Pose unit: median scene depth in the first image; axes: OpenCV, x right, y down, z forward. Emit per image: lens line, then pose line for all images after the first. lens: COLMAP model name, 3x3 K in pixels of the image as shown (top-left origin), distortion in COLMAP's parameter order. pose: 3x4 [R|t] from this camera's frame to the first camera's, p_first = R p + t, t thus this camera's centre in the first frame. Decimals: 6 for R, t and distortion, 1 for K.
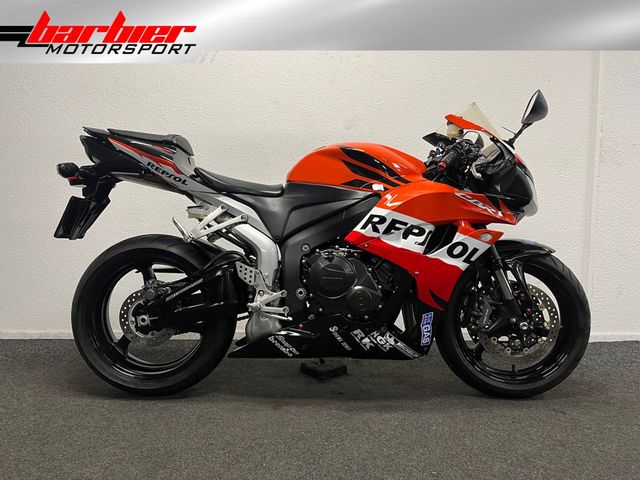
lens RADIAL K [[487.9, 0, 318.9], [0, 487.9, 243.1], [0, 0, 1]] dist [0.022349, -0.015911]
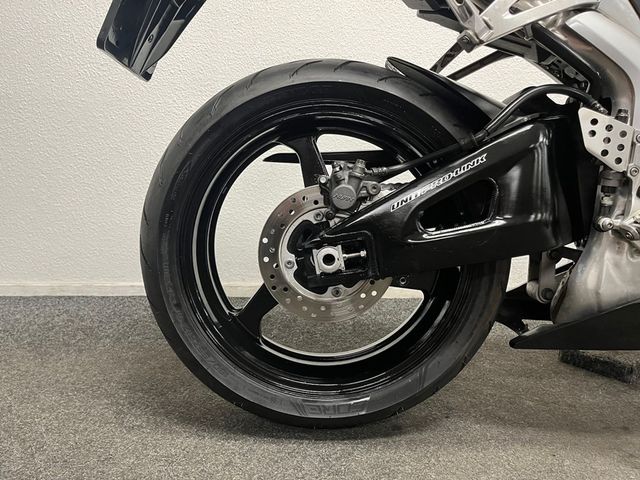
lens RADIAL K [[487.9, 0, 321.5], [0, 487.9, 239.4], [0, 0, 1]] dist [0.022349, -0.015911]
pose [[0.999718, 0.003556, 0.023492, -0.378788], [-0.005754, 0.995538, 0.094188, 0.104258], [-0.023052, -0.094296, 0.995277, 0.607742]]
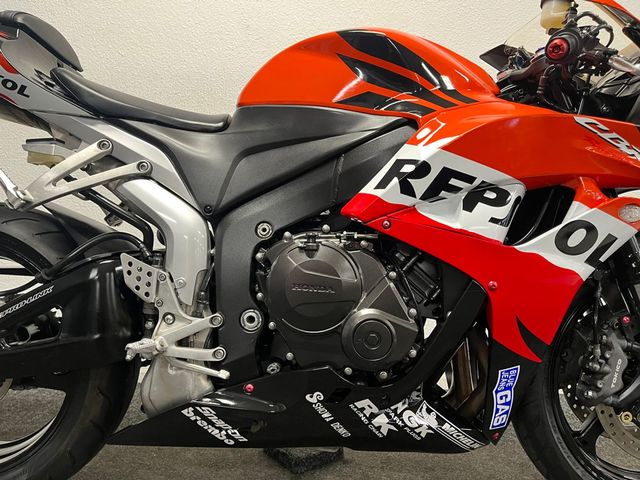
lens RADIAL K [[487.9, 0, 338.5], [0, 487.9, 232.5], [0, 0, 1]] dist [0.022349, -0.015911]
pose [[0.999333, 0.025198, 0.026419, 0.035769], [-0.023806, 0.998377, -0.051727, 0.037182], [-0.027679, 0.051064, 0.998312, 0.495469]]
